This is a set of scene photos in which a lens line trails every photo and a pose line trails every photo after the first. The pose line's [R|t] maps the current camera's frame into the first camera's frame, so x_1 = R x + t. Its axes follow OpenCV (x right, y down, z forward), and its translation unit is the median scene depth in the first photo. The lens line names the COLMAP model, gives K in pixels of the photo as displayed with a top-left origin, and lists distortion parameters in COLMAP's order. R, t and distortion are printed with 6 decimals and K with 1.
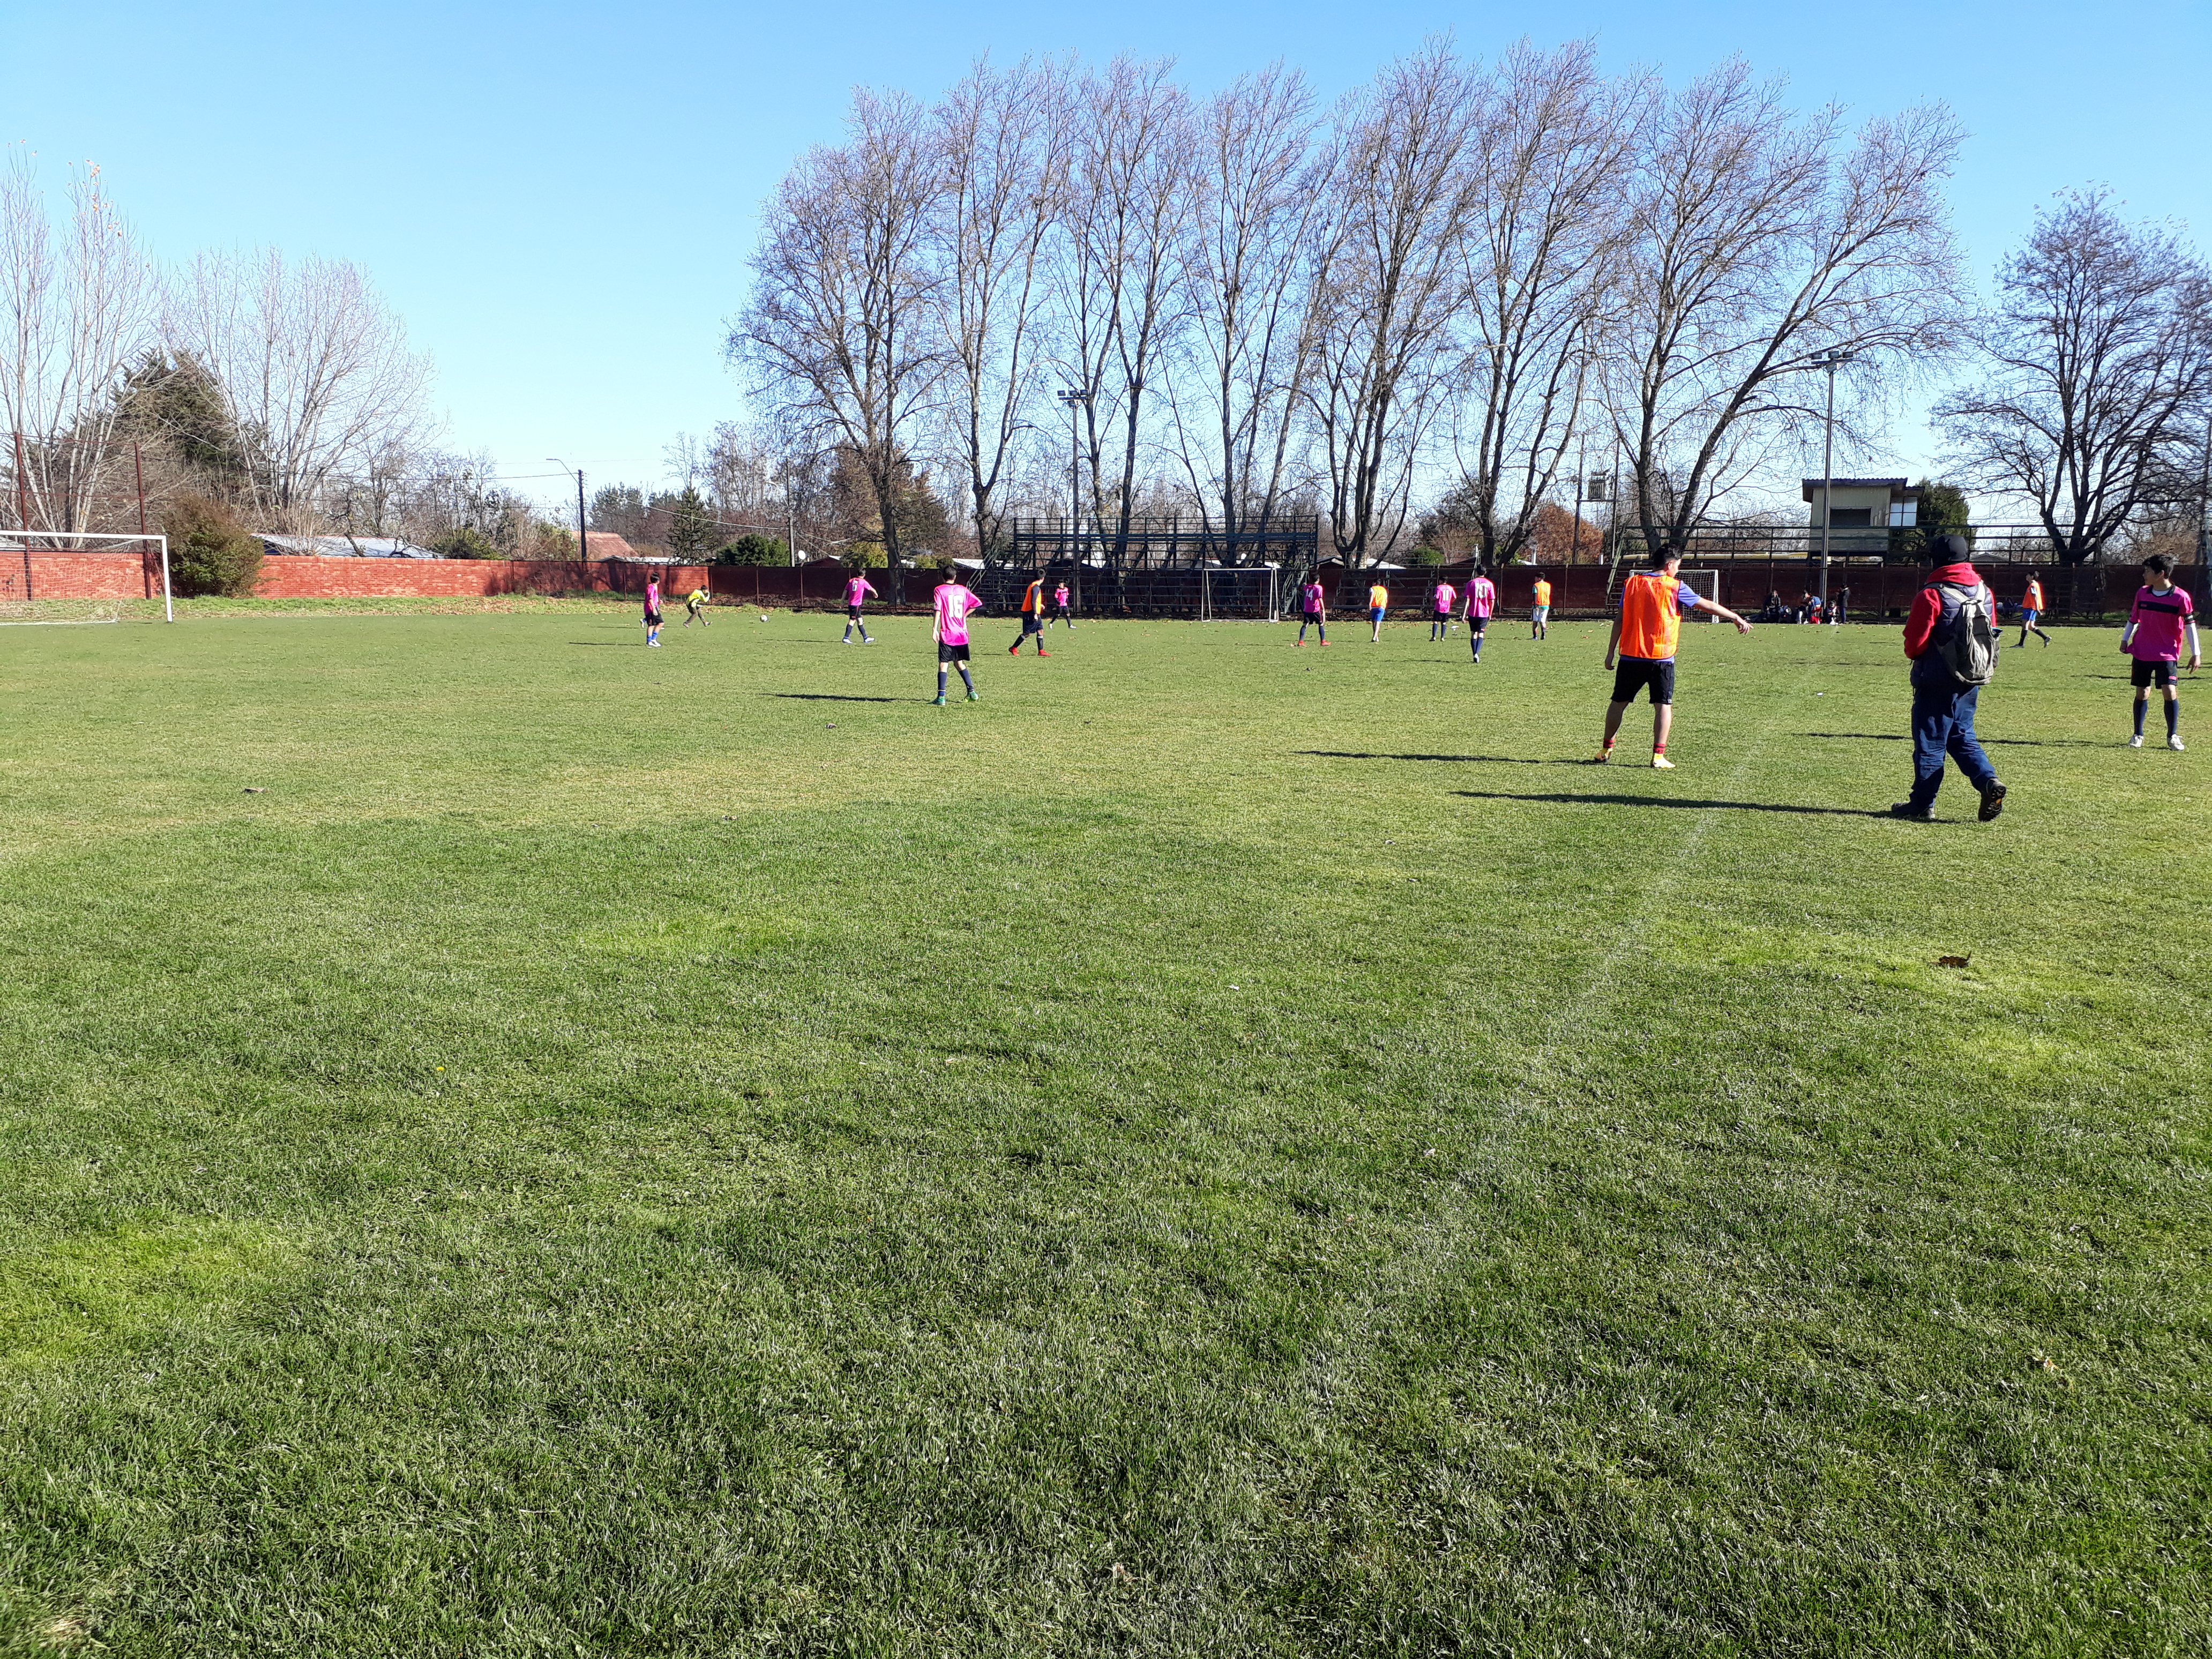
lens RADIAL K [[1708.6, 0, 1115.5], [0, 1708.6, 872.1], [0, 0, 1]] dist [0.058166, -0.090764]
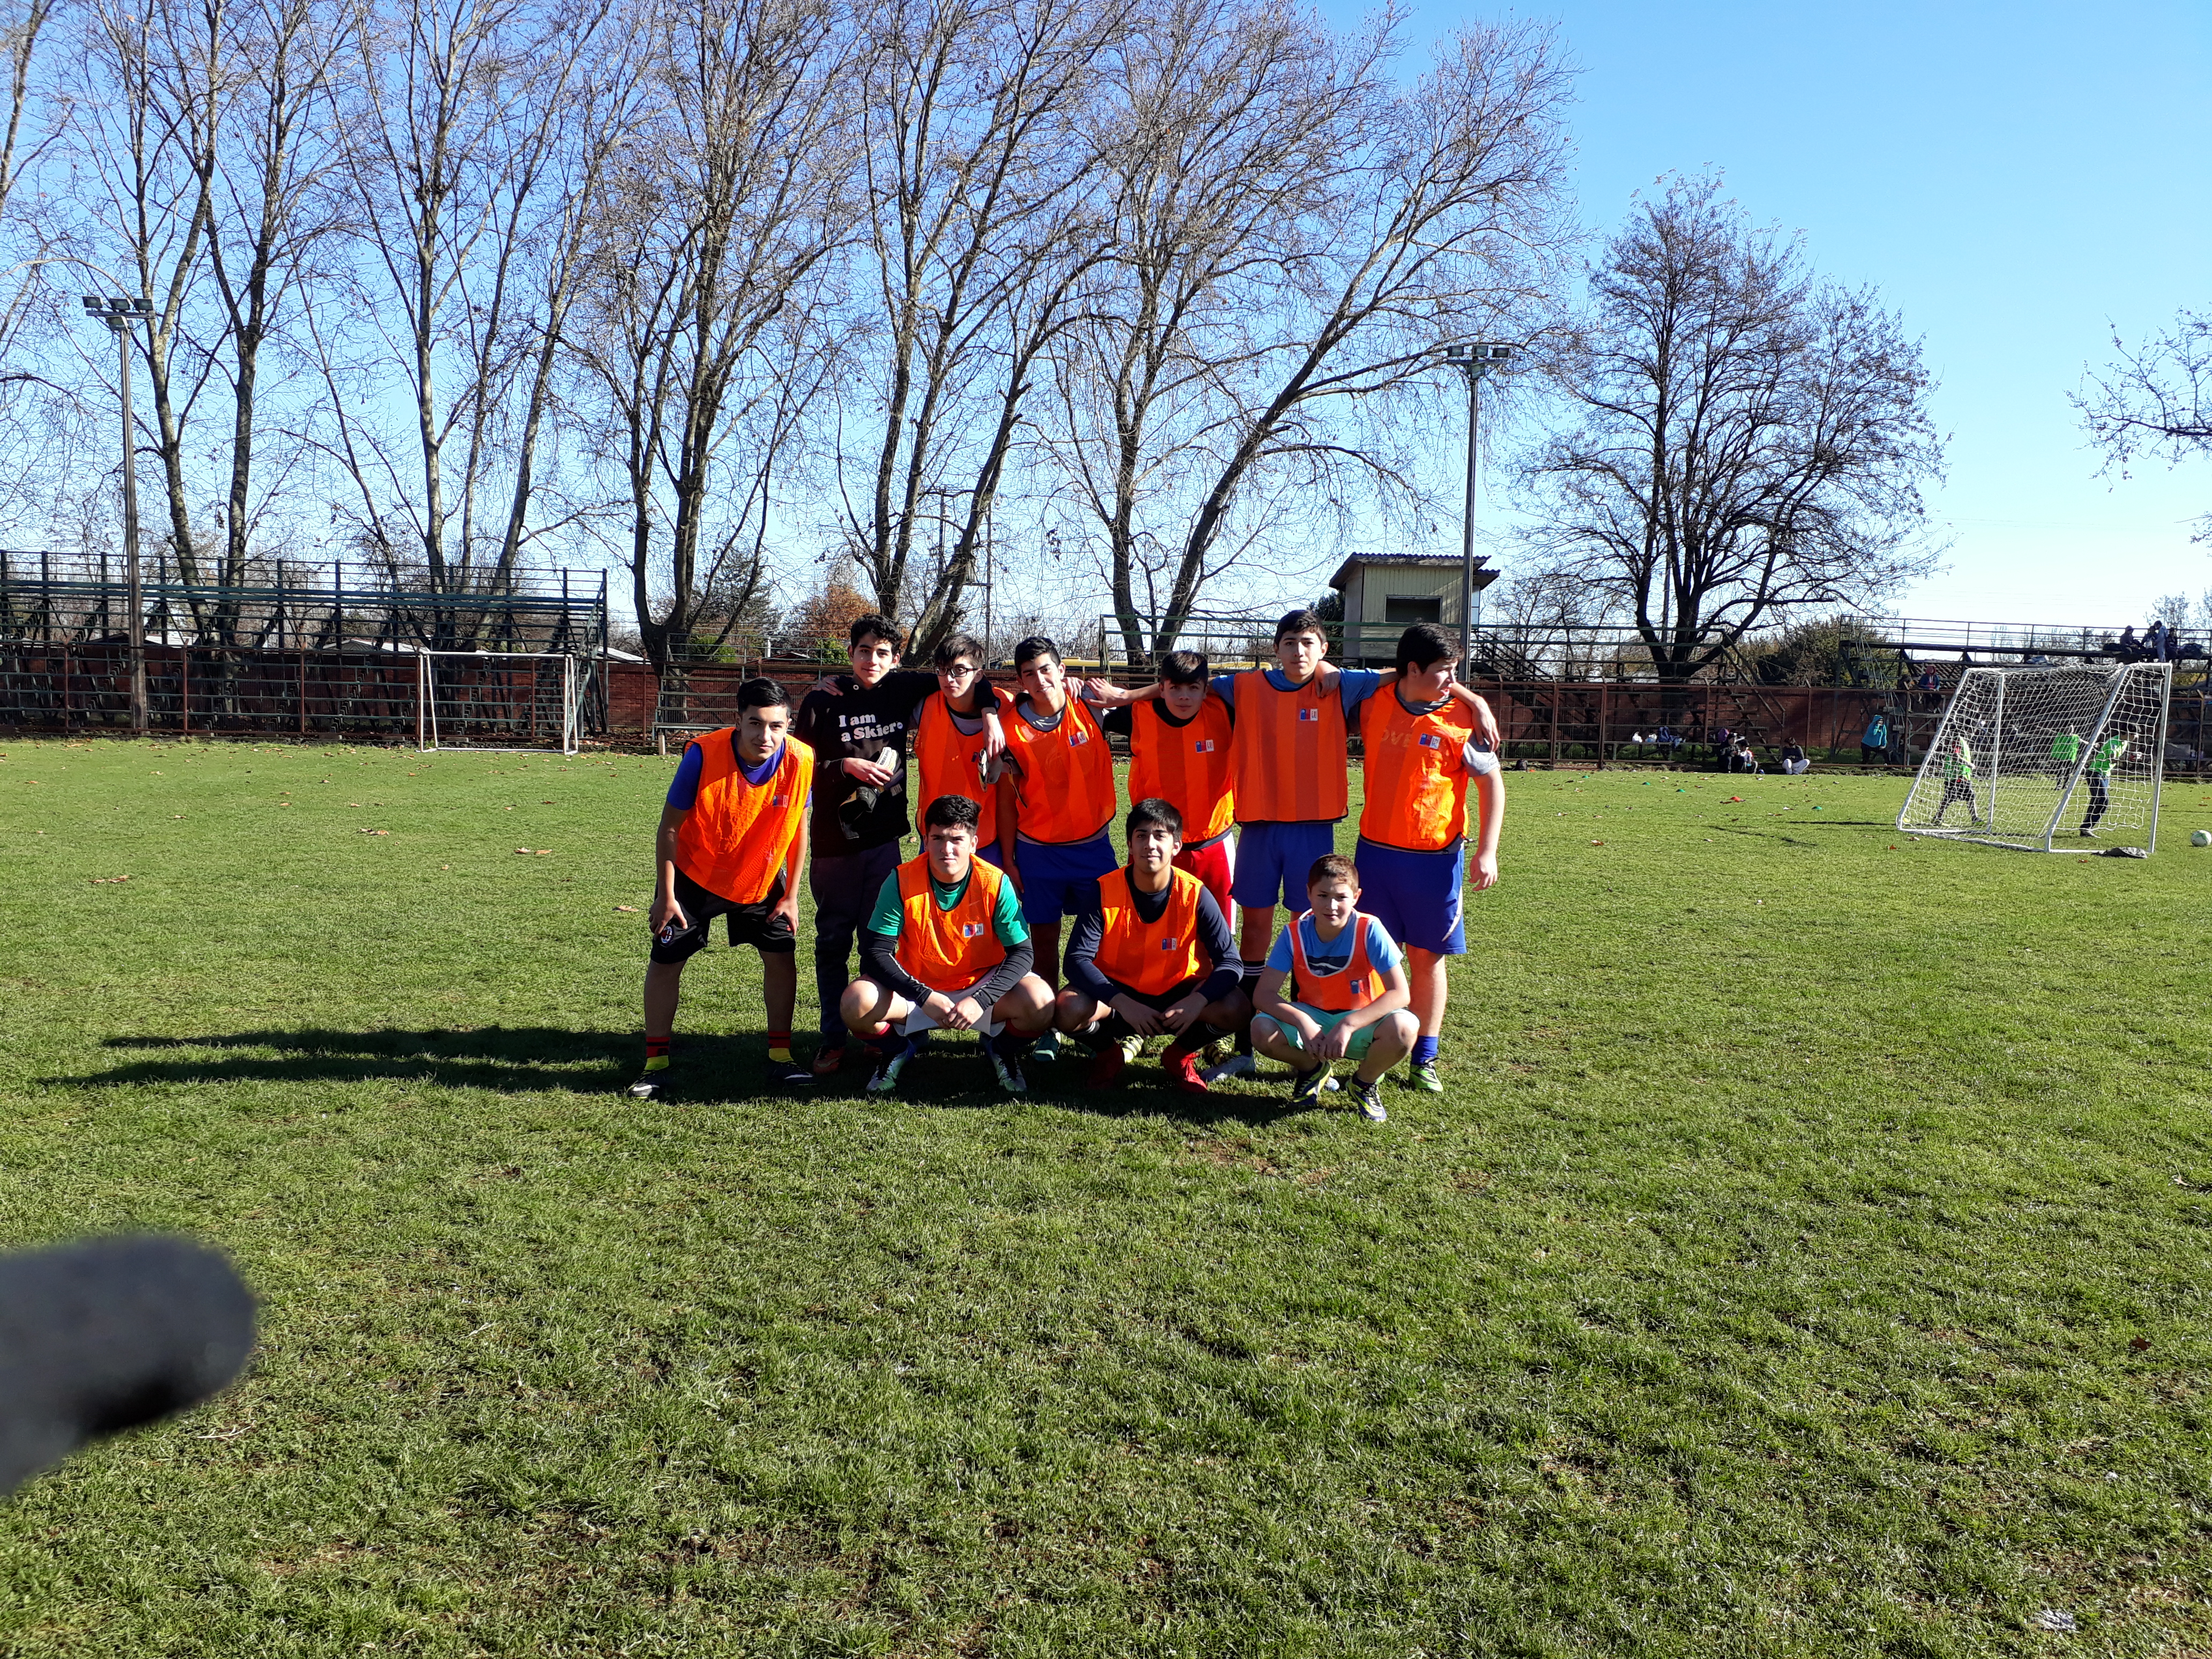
lens RADIAL K [[1708.6, 0, 1143.9], [0, 1708.6, 894.2], [0, 0, 1]] dist [0.058166, -0.090764]
pose [[0.882389, -0.030996, 0.469499, -0.000235], [0.063199, 0.996594, -0.052983, -0.052905], [-0.466258, 0.076424, 0.881342, 0.387291]]
